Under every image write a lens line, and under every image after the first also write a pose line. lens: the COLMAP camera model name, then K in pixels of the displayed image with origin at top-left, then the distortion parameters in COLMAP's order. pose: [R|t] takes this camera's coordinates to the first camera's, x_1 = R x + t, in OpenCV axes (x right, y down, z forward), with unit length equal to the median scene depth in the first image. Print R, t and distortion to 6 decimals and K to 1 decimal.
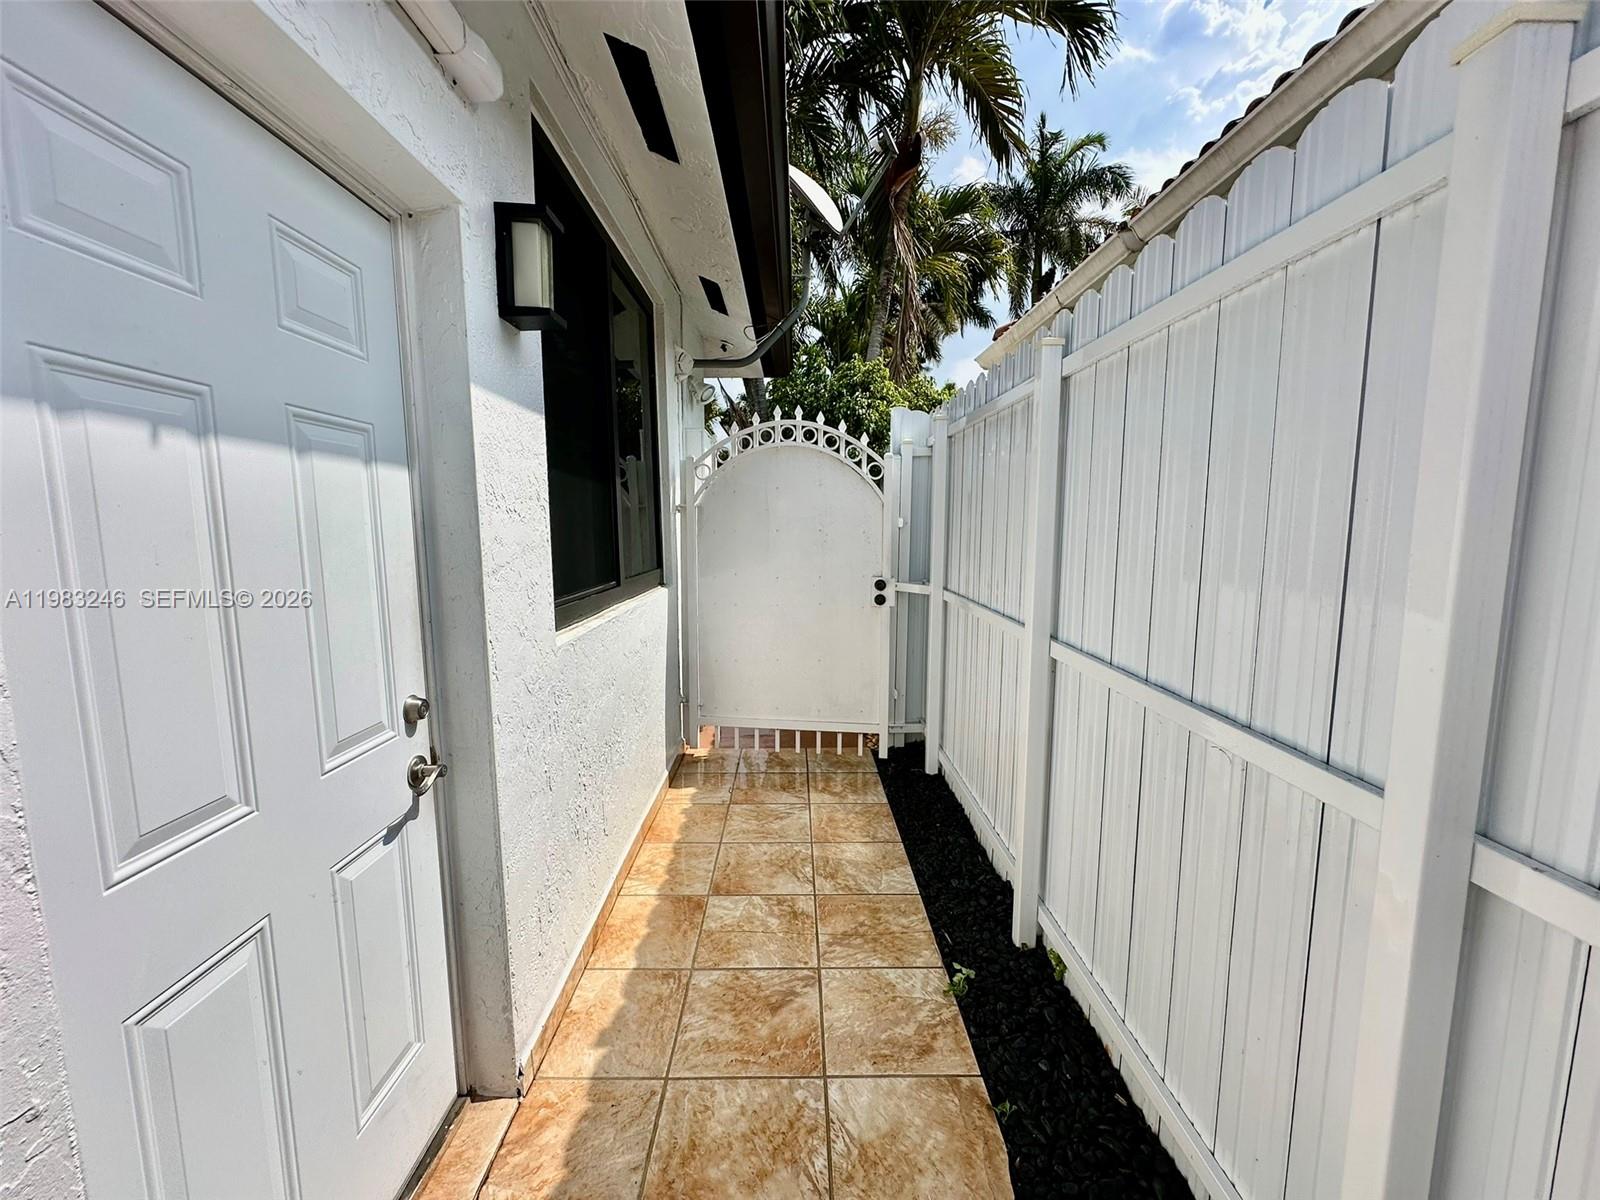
lens RADIAL K [[637.1, 0, 800.0], [0, 637.1, 600.0], [0, 0, 1]] dist [-0.003313, 0.000253]
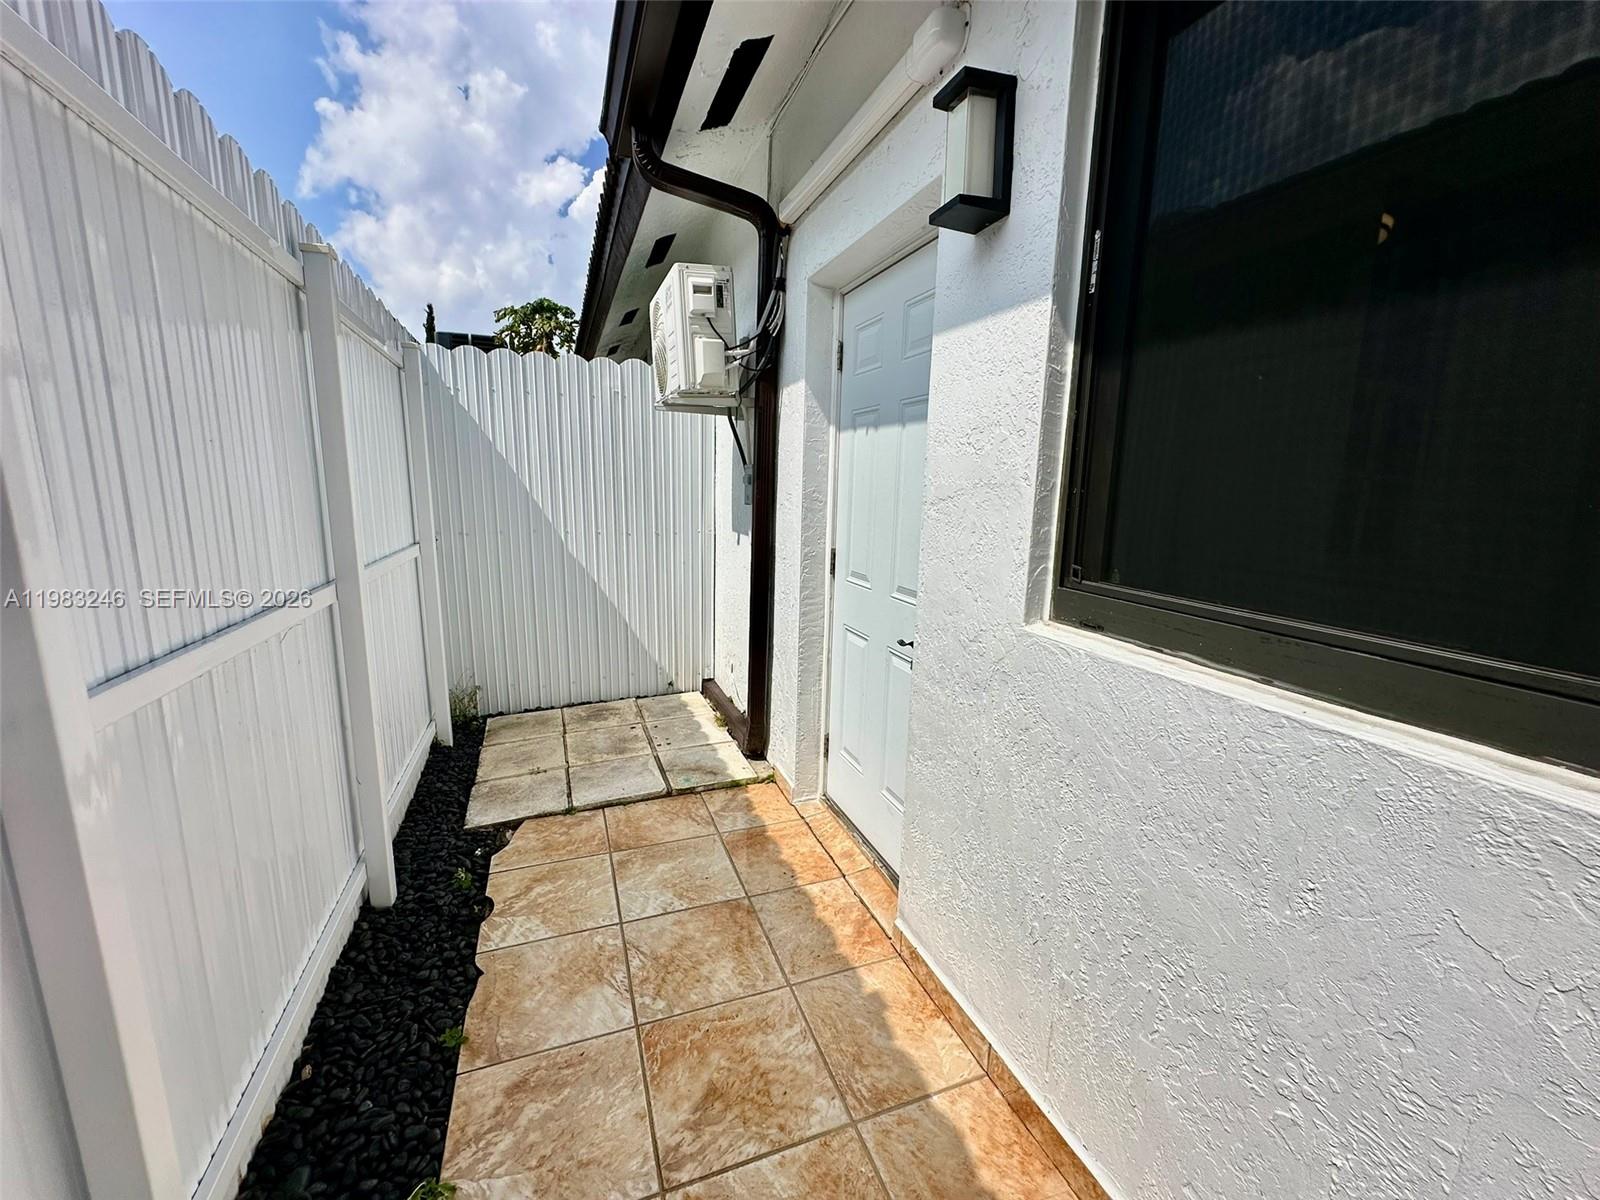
lens RADIAL K [[637.1, 0, 800.0], [0, 637.1, 600.0], [0, 0, 1]] dist [-0.003313, 0.000253]
pose [[-0.937674, 0.048895, -0.344058, 0.104482], [-0.056409, 0.955507, 0.289524, -0.165258], [0.342906, 0.290887, -0.893197, 1.702047]]
